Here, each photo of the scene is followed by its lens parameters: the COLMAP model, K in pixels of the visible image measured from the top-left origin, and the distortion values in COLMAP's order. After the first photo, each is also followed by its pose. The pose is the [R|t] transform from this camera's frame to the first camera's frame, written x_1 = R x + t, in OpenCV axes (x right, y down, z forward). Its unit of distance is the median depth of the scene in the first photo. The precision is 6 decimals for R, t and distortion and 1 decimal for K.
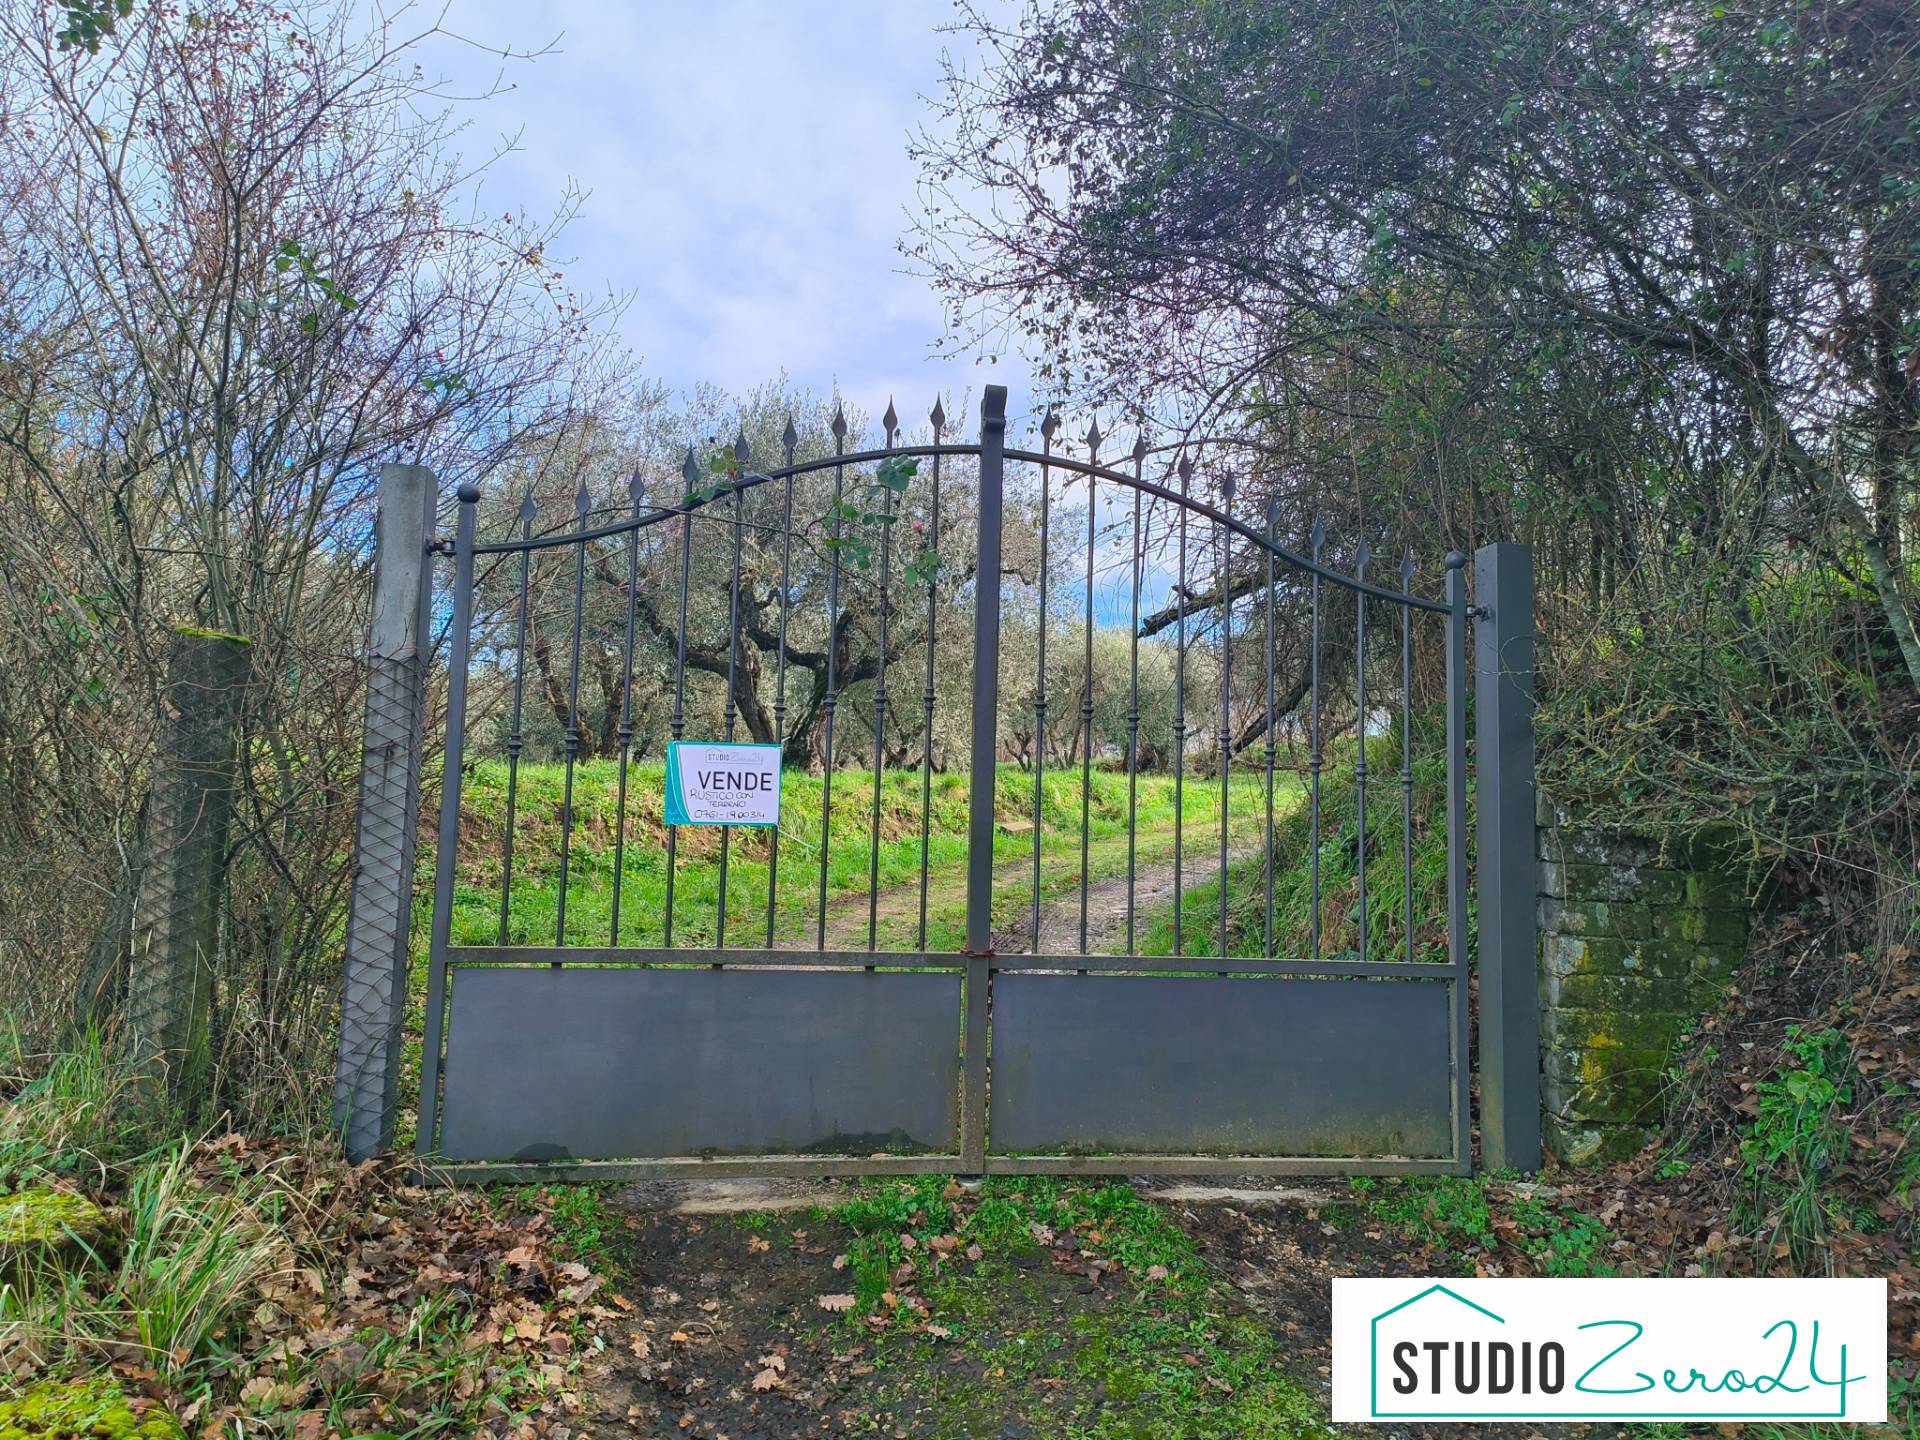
lens RADIAL K [[1245.2, 0, 960.0], [0, 1245.2, 720.0], [0, 0, 1]] dist [0.079925, -0.051107]
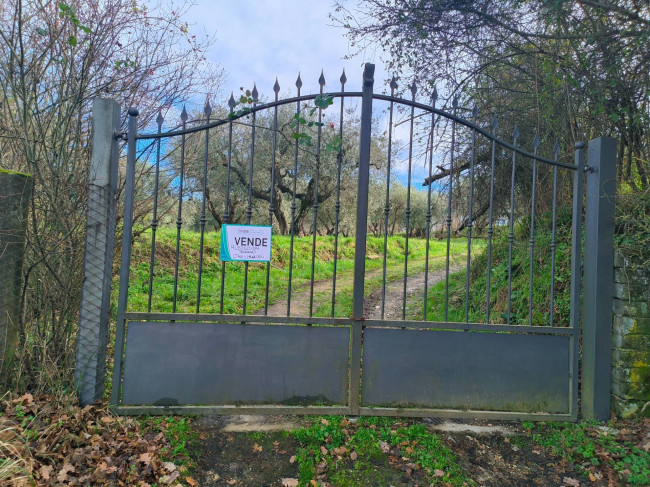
lens RADIAL K [[421.5, 0, 325.0], [0, 421.5, 243.5], [0, 0, 1]] dist [0.079925, -0.051107]
pose [[0.997691, 0.014891, -0.066263, 0.004763], [-0.010941, 0.998163, 0.059582, 0.004506], [0.067028, -0.058720, 0.996022, 0.240588]]
